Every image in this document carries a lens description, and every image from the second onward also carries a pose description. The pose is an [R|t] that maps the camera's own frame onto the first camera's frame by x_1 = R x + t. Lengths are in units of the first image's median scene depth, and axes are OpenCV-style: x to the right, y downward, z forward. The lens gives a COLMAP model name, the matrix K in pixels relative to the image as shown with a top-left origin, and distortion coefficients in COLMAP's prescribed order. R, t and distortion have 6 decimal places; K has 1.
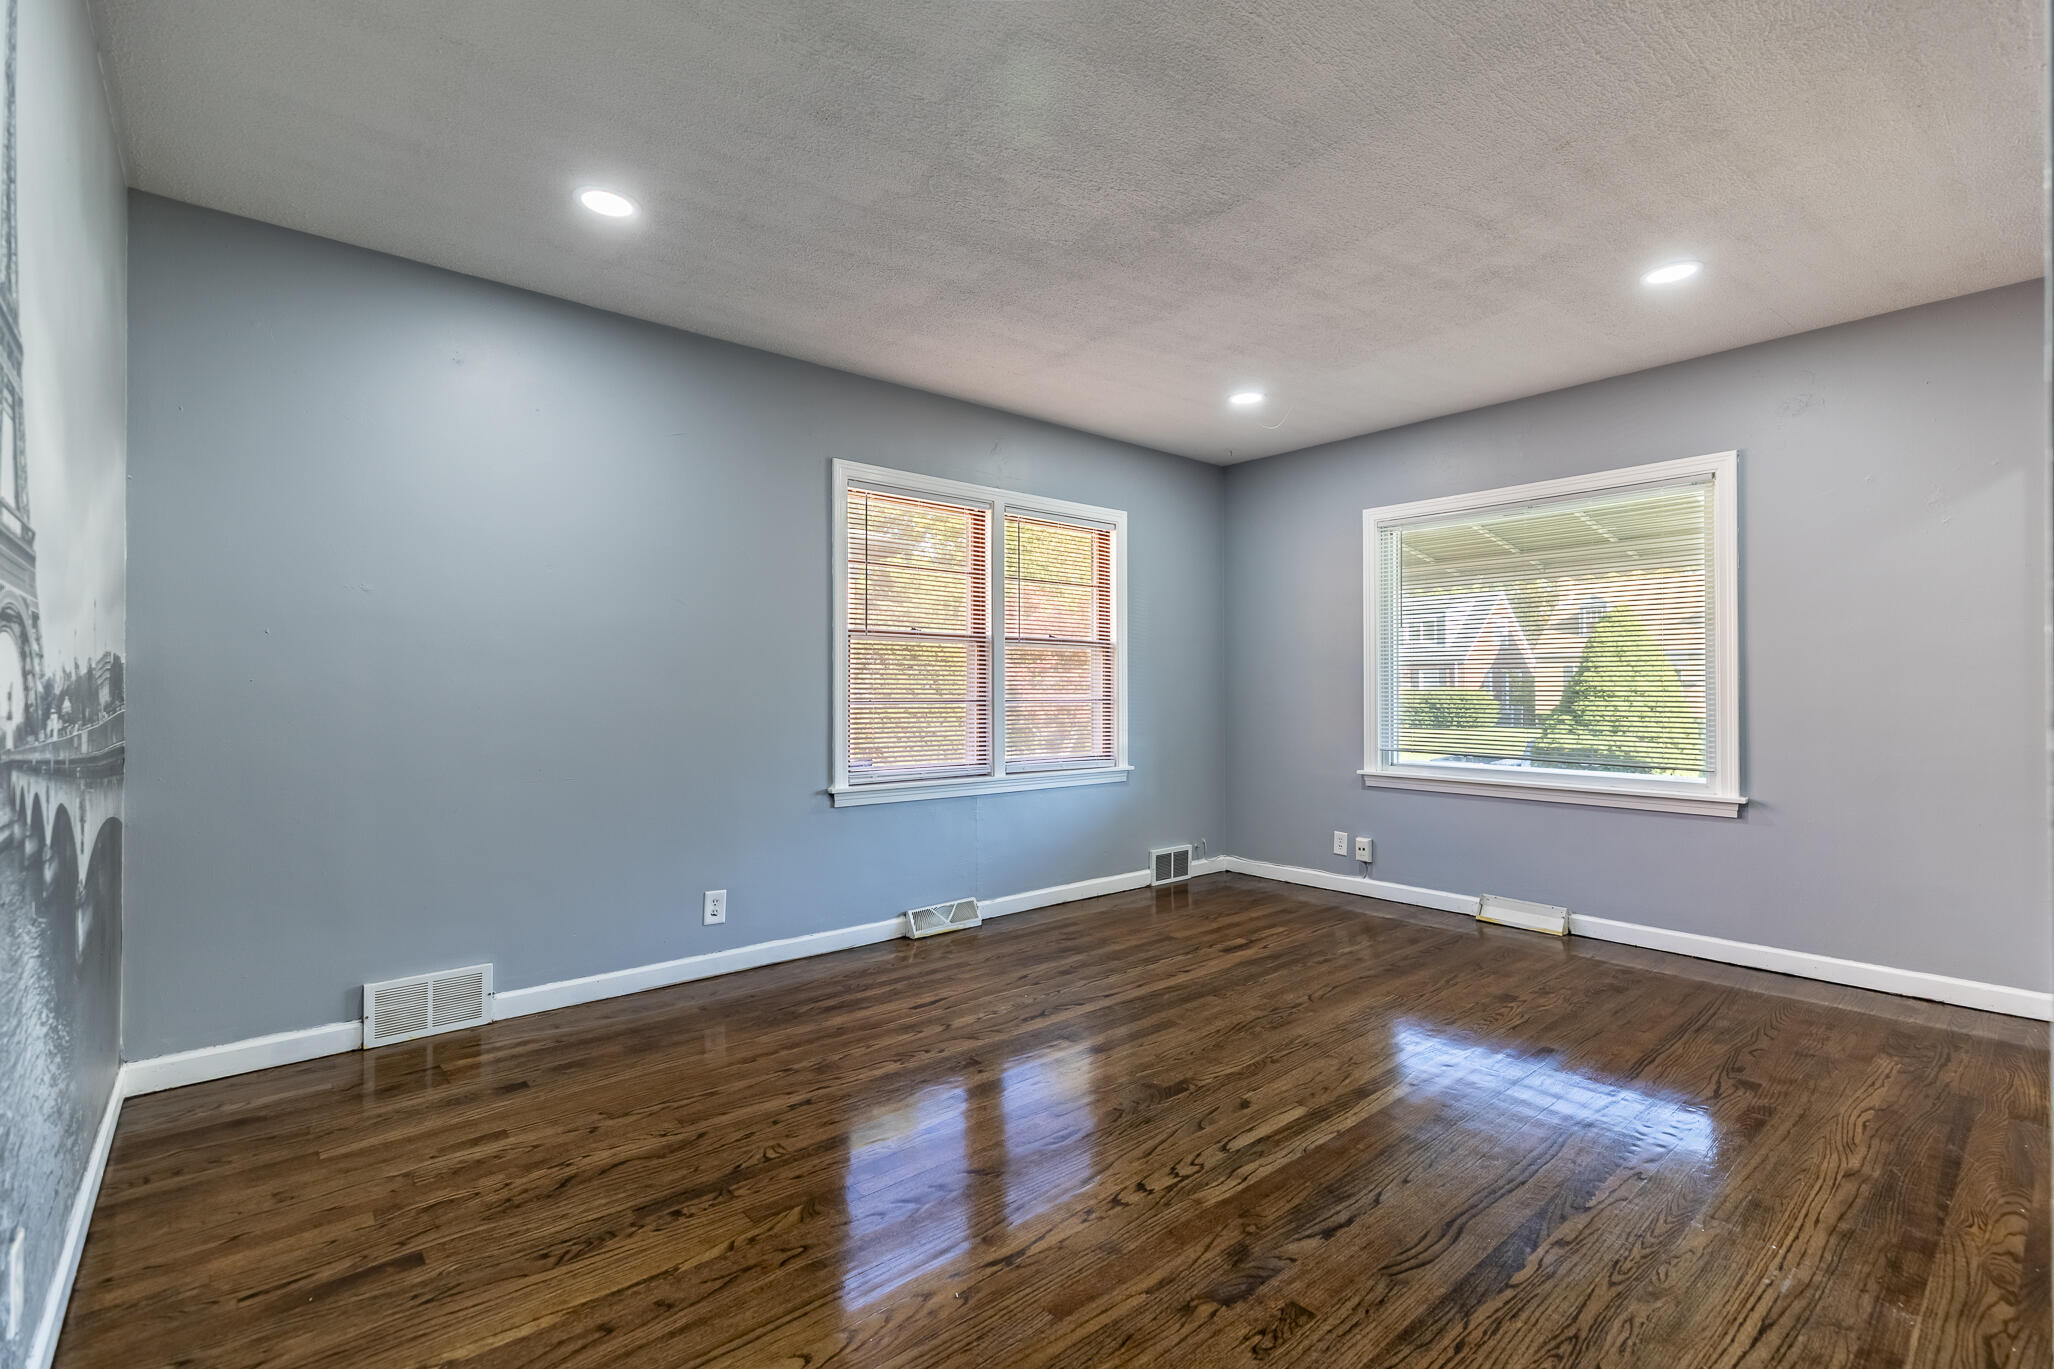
lens RADIAL K [[918.6, 0, 1009.9], [0, 918.6, 689.4], [0, 0, 1]] dist [0.005144, 0.000377]
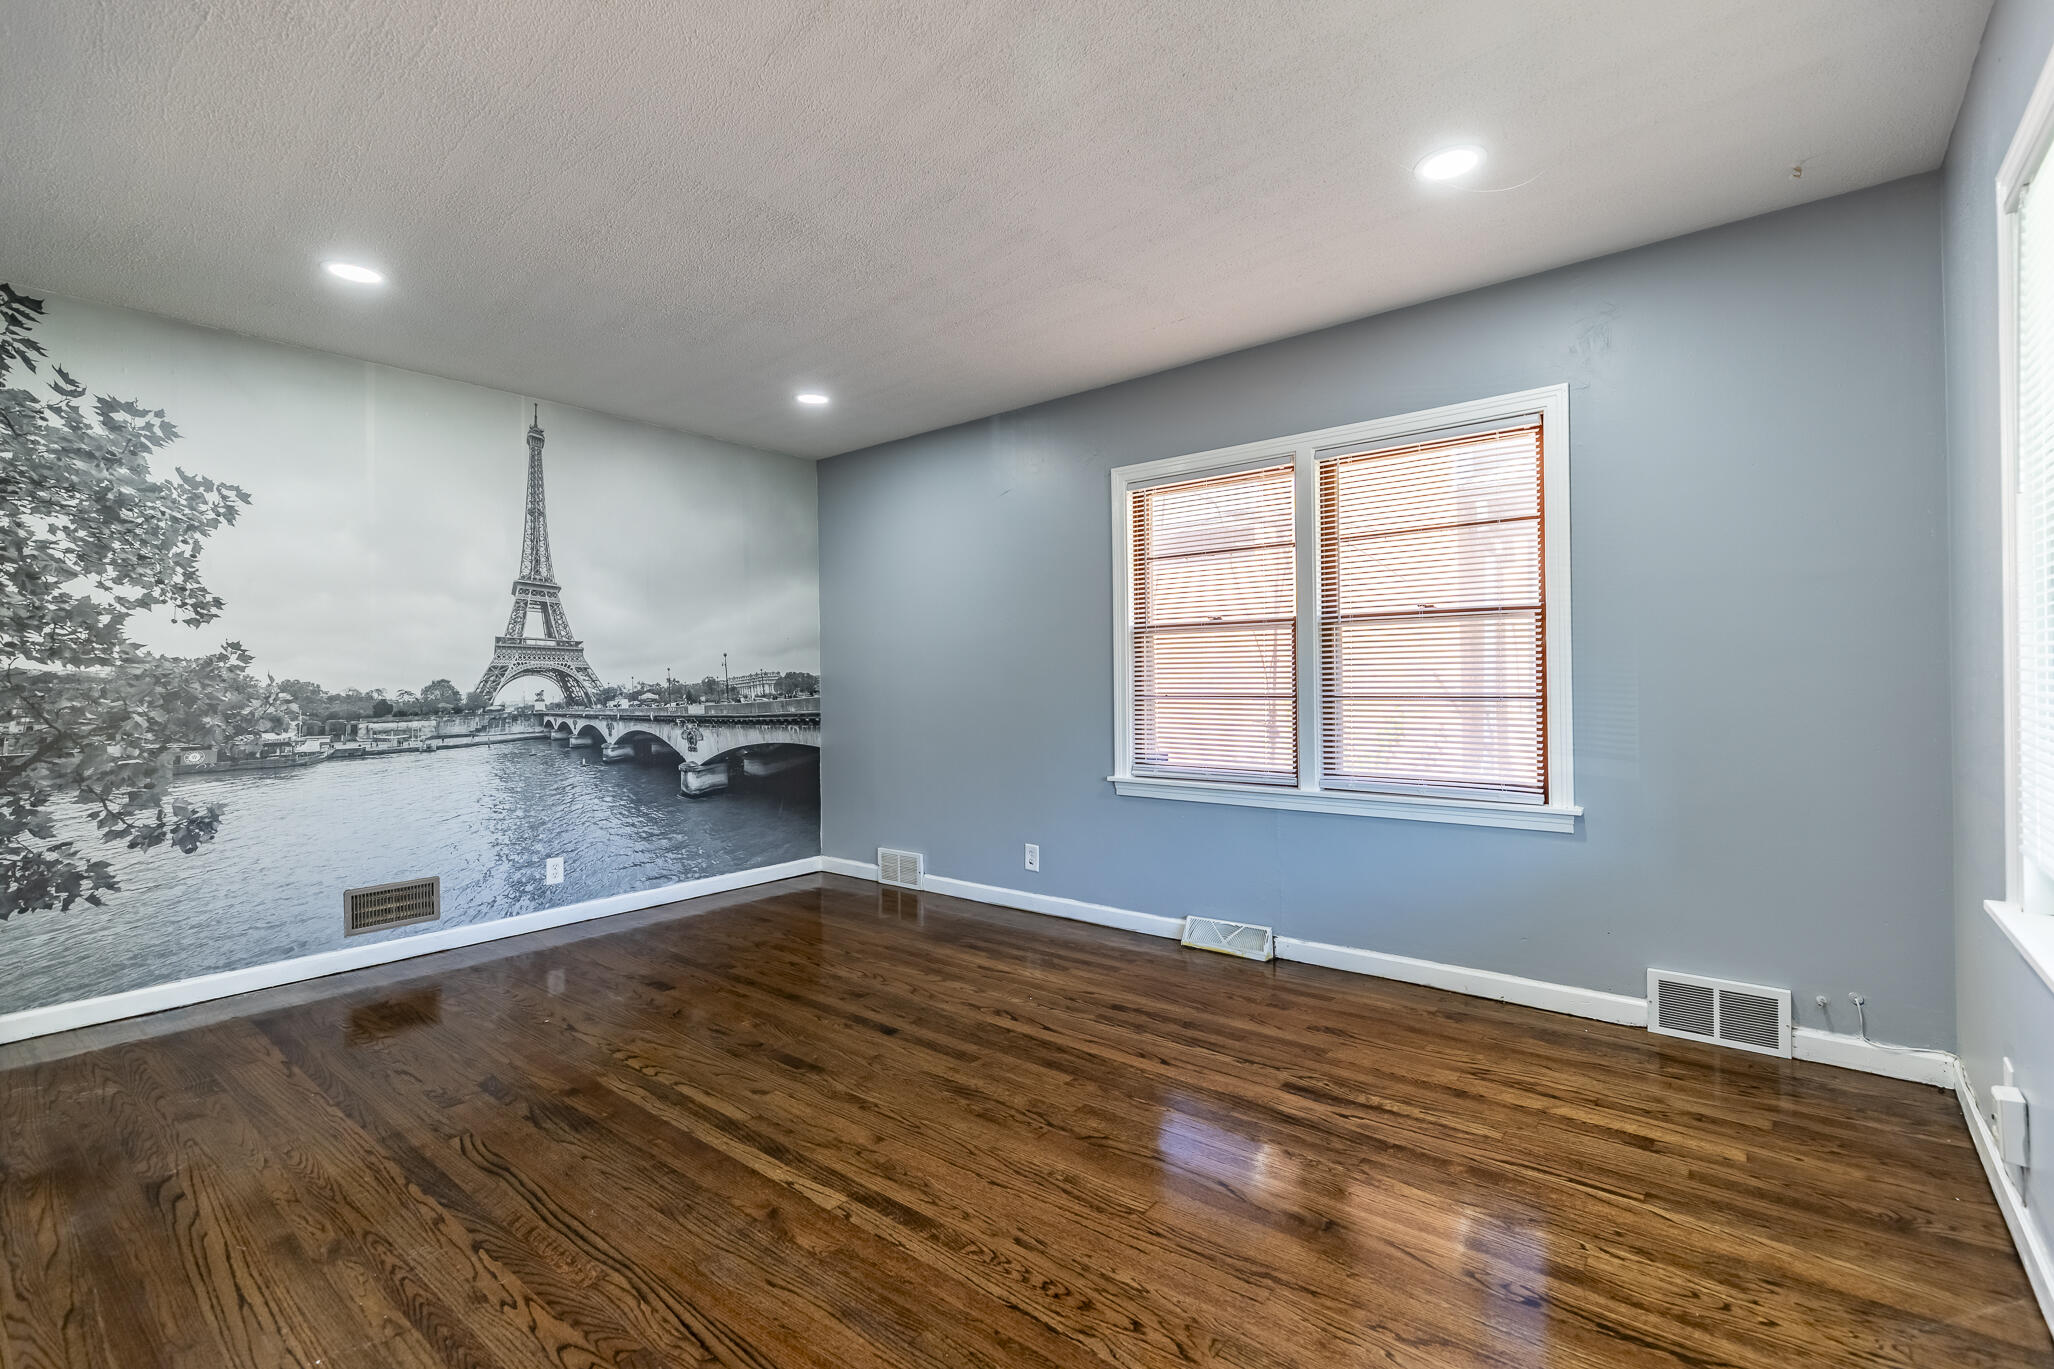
lens RADIAL K [[918.6, 0, 1026.9], [0, 918.6, 670.1], [0, 0, 1]] dist [0.005144, 0.000377]
pose [[0.183998, -0.015246, -0.982808, 0.978335], [0.012523, 0.999835, -0.013165, -0.002705], [0.982847, -0.009885, 0.184158, 0.815657]]
